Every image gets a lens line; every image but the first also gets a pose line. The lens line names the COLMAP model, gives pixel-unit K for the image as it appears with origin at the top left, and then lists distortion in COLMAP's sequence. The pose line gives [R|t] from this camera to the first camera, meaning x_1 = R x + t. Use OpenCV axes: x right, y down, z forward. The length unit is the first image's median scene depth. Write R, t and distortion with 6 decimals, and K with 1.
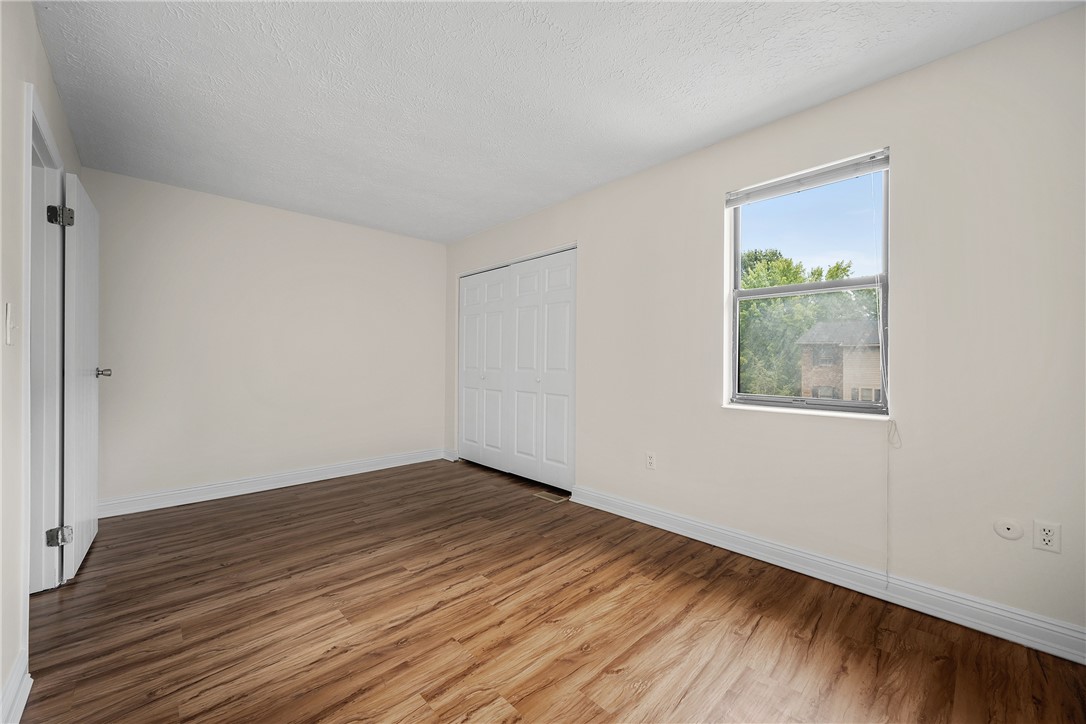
lens RADIAL K [[425.1, 0, 544.6], [0, 425.1, 359.9], [0, 0, 1]] dist [0.000700, -0.000414]
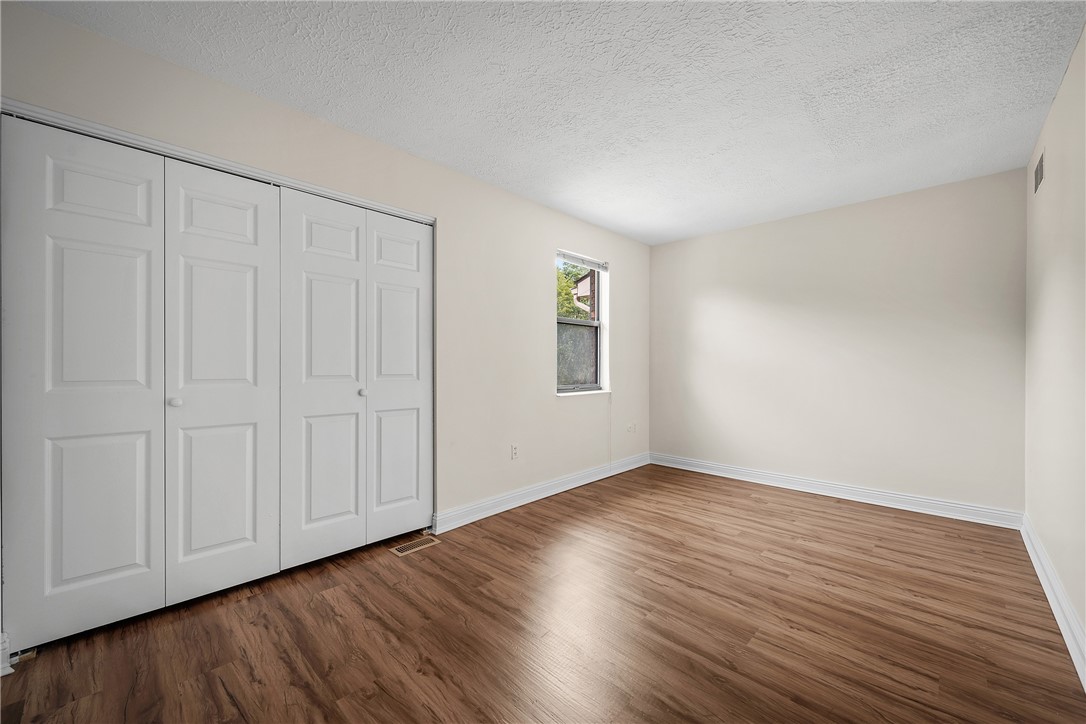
lens RADIAL K [[425.1, 0, 537.5], [0, 425.1, 365.3], [0, 0, 1]] dist [0.000700, -0.000414]
pose [[-0.035000, -0.004588, 0.999377, -1.239458], [-0.003795, 0.999983, 0.004458, -0.004027], [-0.999380, -0.003636, -0.035016, 1.342358]]
